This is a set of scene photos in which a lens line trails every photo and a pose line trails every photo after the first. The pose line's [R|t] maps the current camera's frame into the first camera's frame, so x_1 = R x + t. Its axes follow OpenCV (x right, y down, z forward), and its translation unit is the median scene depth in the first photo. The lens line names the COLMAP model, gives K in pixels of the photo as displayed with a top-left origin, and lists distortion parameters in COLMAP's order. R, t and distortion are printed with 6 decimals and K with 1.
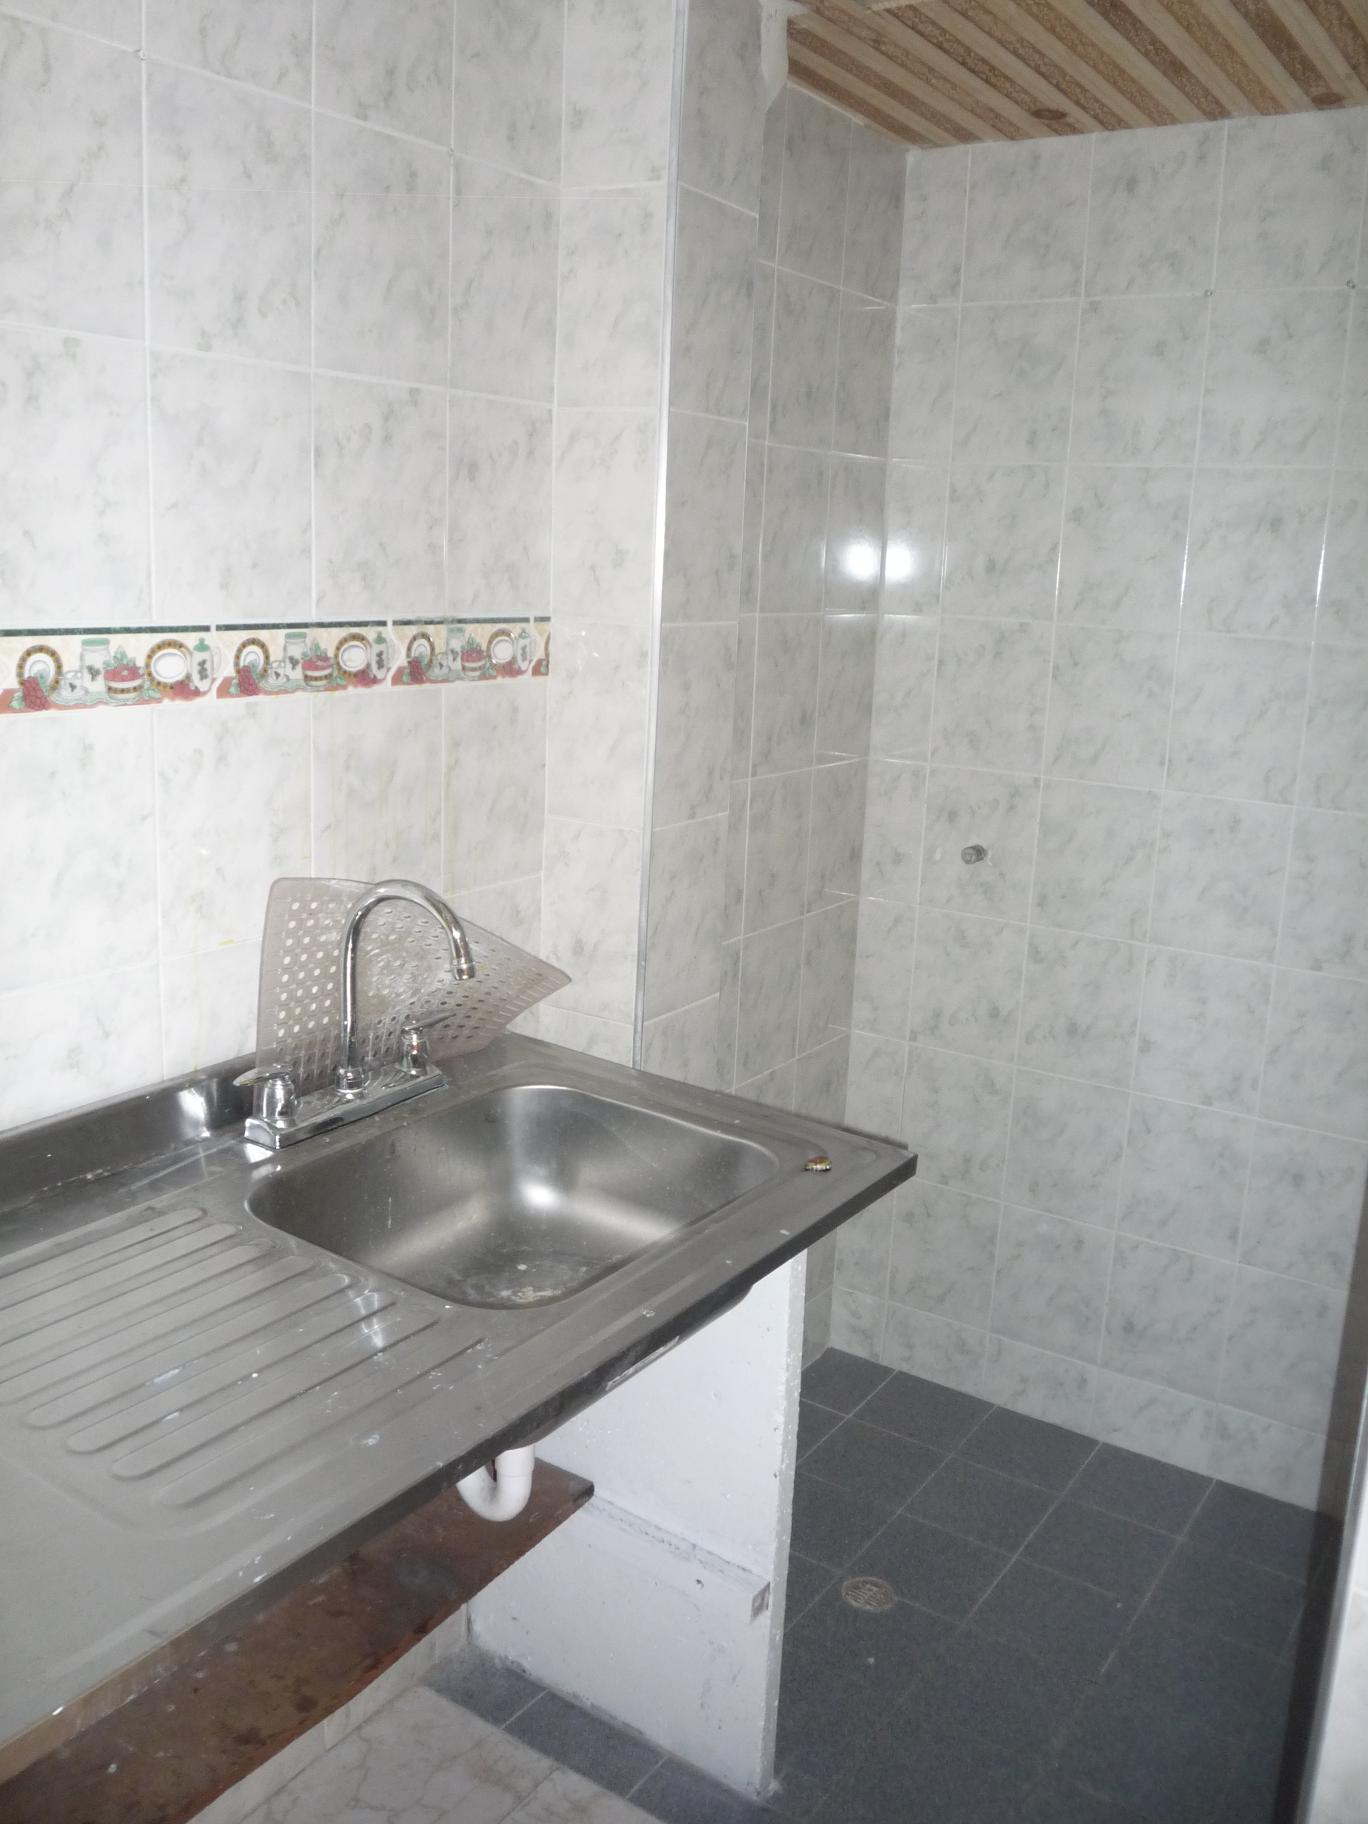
lens RADIAL K [[1587.1, 0, 690.6], [0, 1587.1, 900.2], [0, 0, 1]] dist [-0.057184, 0.022585]
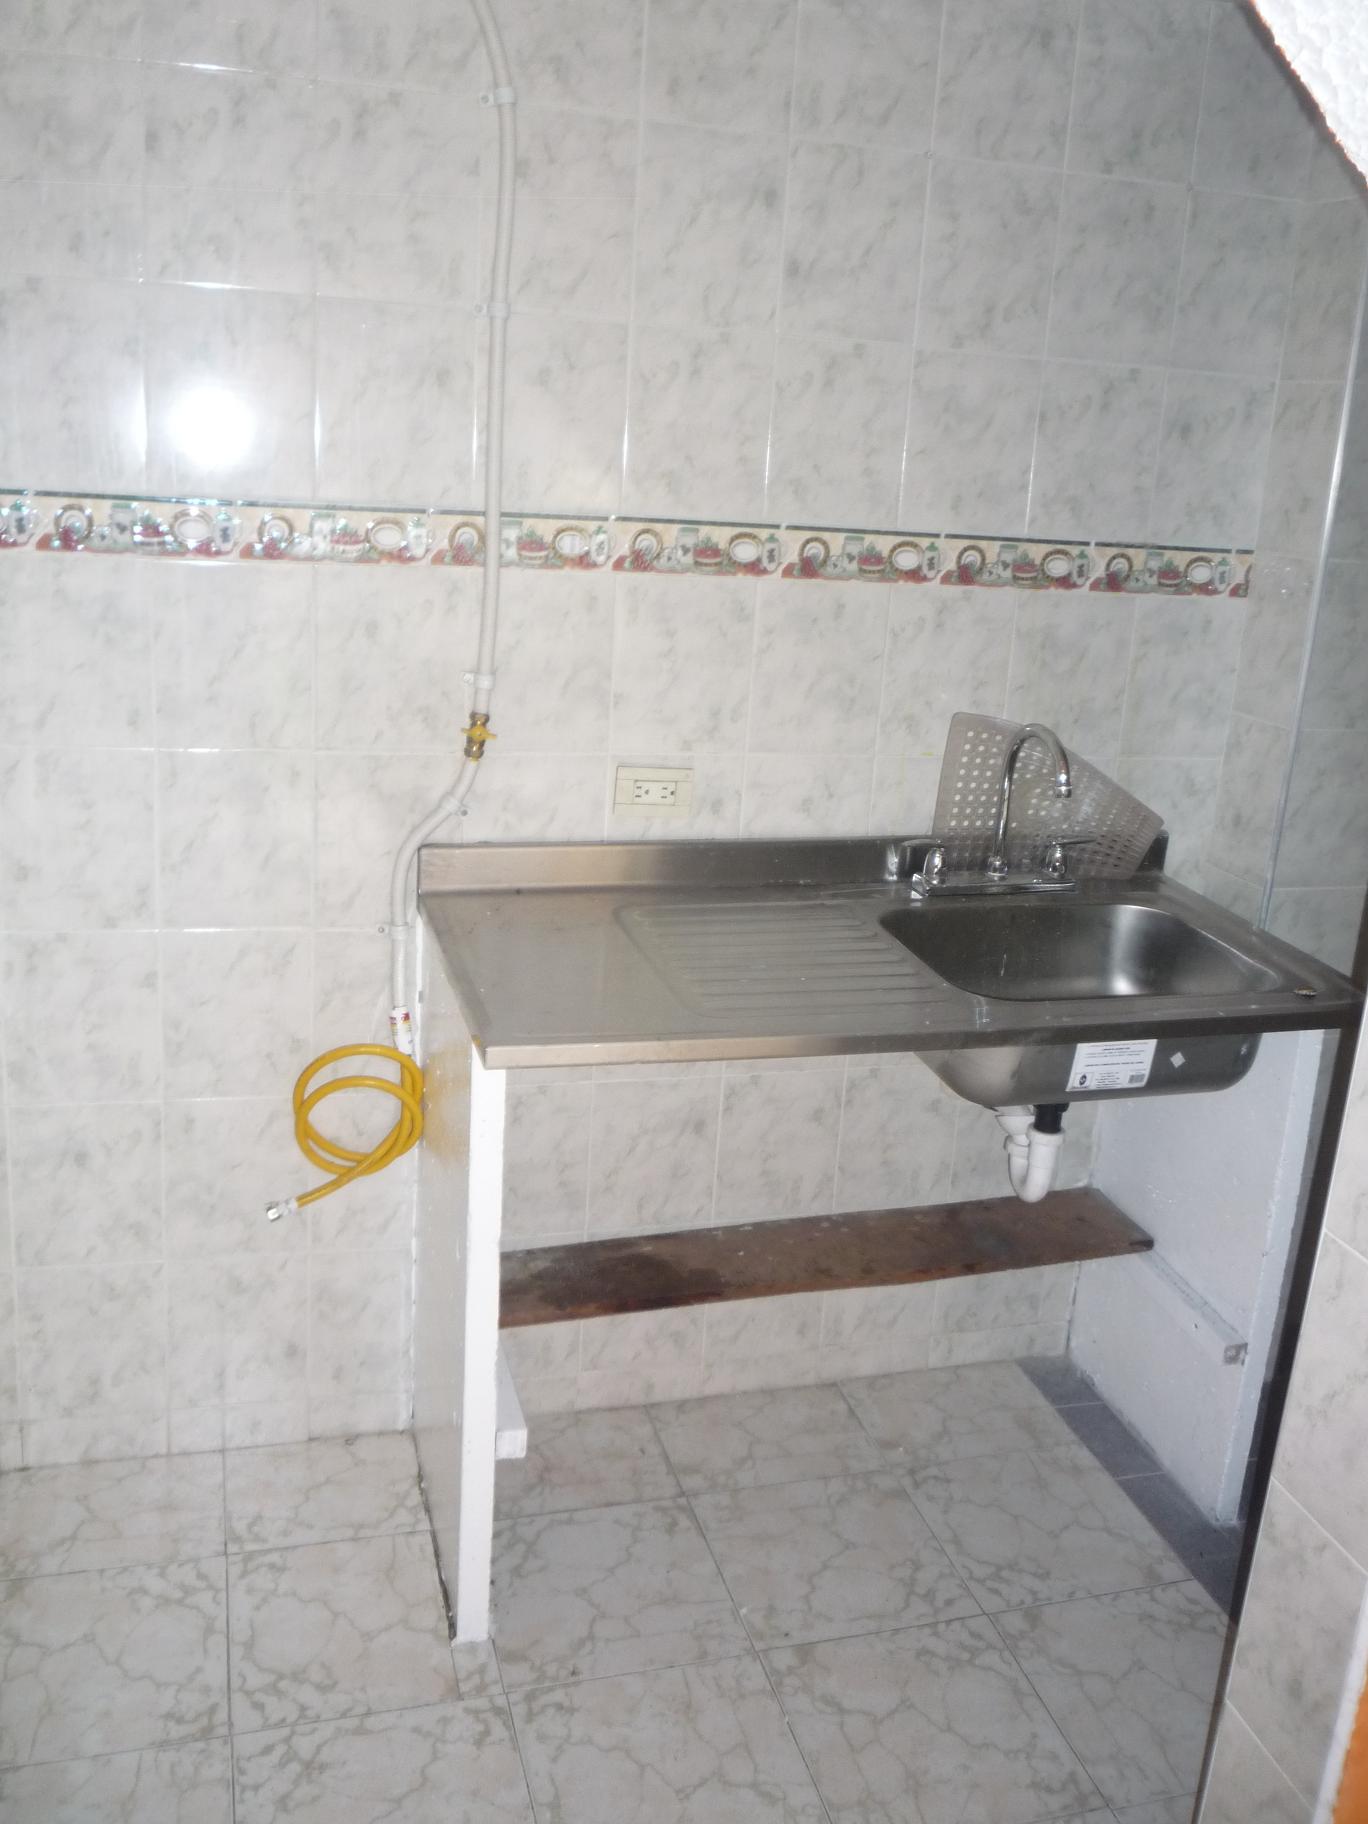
lens RADIAL K [[1587.1, 0, 690.6], [0, 1587.1, 900.2], [0, 0, 1]] dist [-0.057184, 0.022585]
pose [[0.765214, 0.185090, -0.616594, 0.448427], [-0.168026, 0.982002, 0.086253, 0.067595], [0.621461, 0.037602, 0.782542, -0.265298]]
